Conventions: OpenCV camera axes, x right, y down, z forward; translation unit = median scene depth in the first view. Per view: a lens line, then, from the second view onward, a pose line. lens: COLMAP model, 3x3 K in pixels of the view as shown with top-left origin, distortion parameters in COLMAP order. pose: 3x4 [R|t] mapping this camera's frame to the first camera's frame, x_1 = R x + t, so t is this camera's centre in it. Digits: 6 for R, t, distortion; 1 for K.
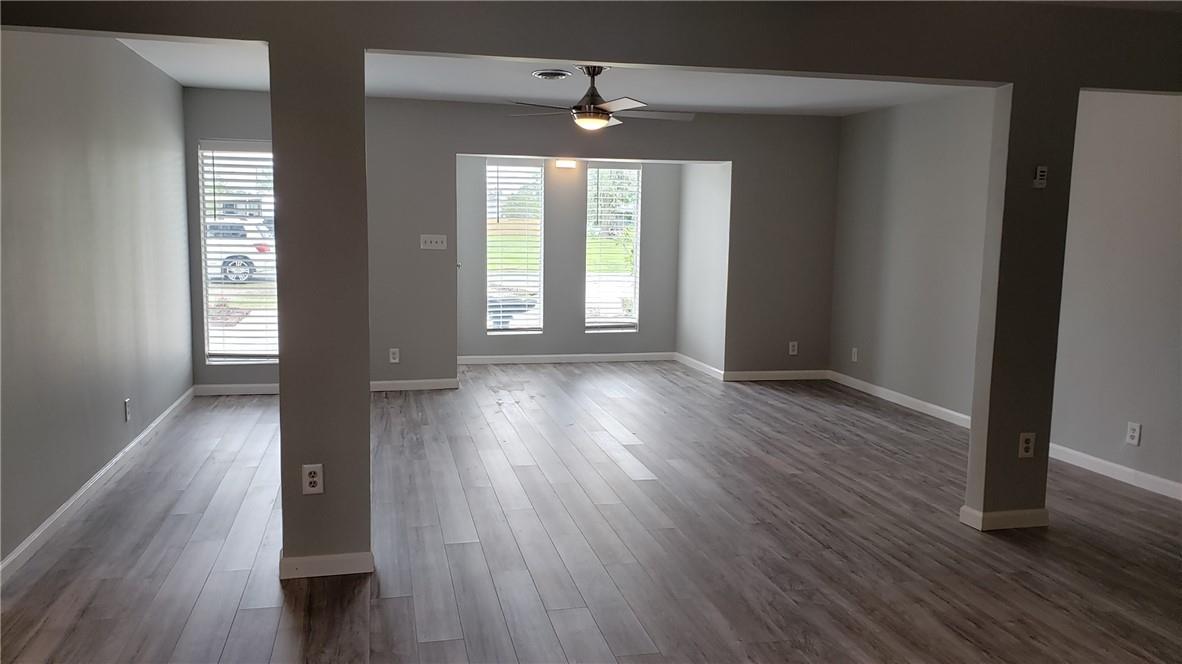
lens RADIAL K [[901.0, 0, 590.1], [0, 901.0, 353.9], [0, 0, 1]] dist [0.023783, 0.002774]
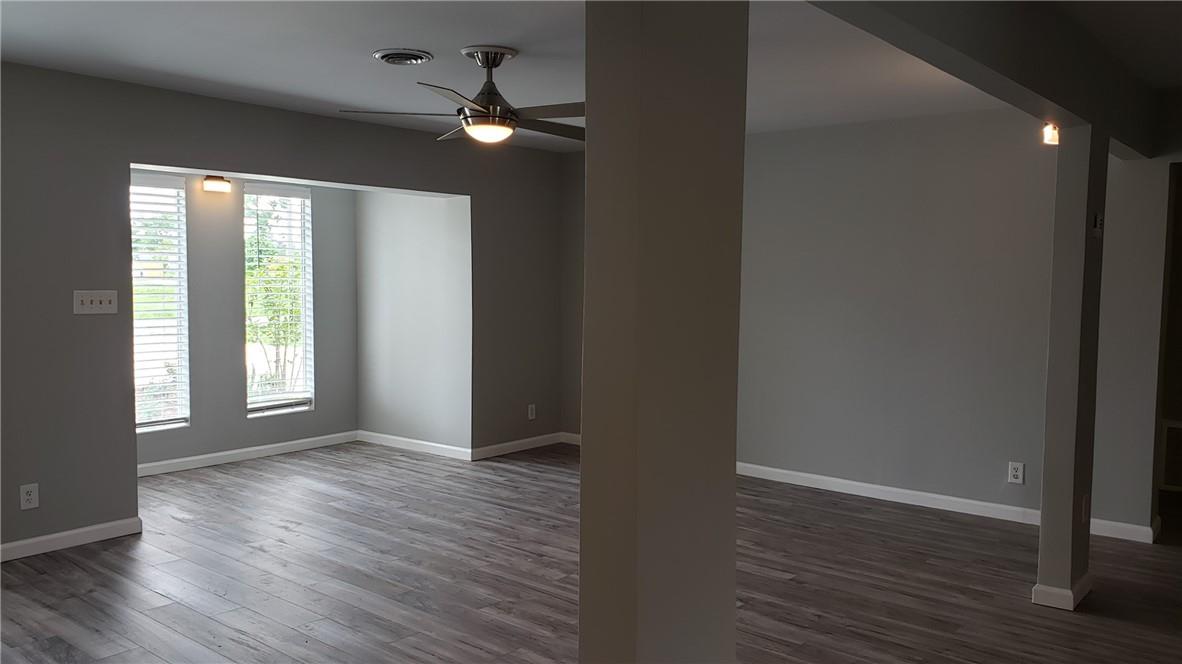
lens RADIAL K [[901.0, 0, 590.1], [0, 901.0, 353.9], [0, 0, 1]] dist [0.023783, 0.002774]
pose [[0.797169, -0.060537, 0.600714, -0.277451], [0.085379, 0.996265, -0.012902, -0.052050], [-0.597689, 0.061574, 0.799360, 0.305323]]
